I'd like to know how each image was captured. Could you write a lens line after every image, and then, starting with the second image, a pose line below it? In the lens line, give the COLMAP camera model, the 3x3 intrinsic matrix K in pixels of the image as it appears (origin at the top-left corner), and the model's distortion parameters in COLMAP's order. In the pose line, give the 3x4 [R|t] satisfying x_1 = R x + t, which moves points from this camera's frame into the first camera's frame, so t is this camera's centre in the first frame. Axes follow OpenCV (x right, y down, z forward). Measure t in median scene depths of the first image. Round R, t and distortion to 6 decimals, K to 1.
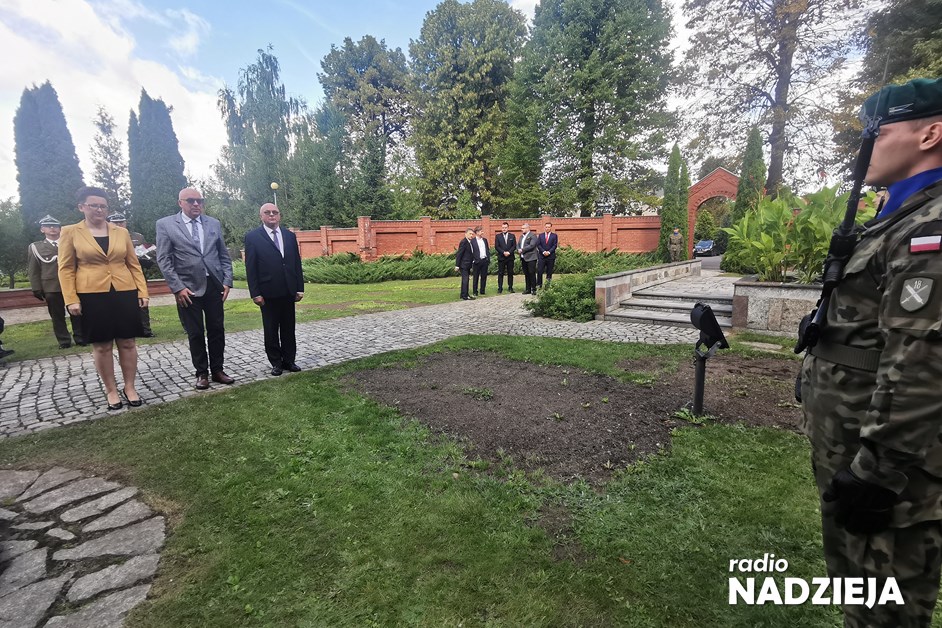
lens RADIAL K [[449.4, 0, 471.0], [0, 449.4, 314.0], [0, 0, 1]] dist [0.014771, 0.000542]
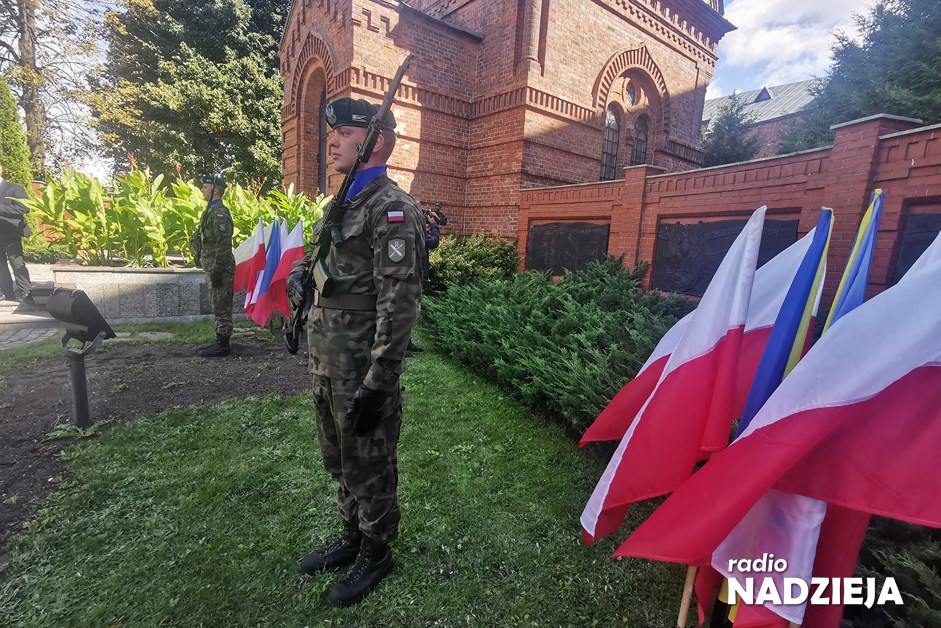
lens RADIAL K [[449.0, 0, 470.5], [0, 449.0, 314.0], [0, 0, 1]] dist [0.014771, 0.000542]
pose [[0.219475, -0.114761, 0.968845, -0.110938], [0.094626, 0.990880, 0.095936, 0.012183], [-0.971018, 0.070623, 0.228333, 0.127885]]
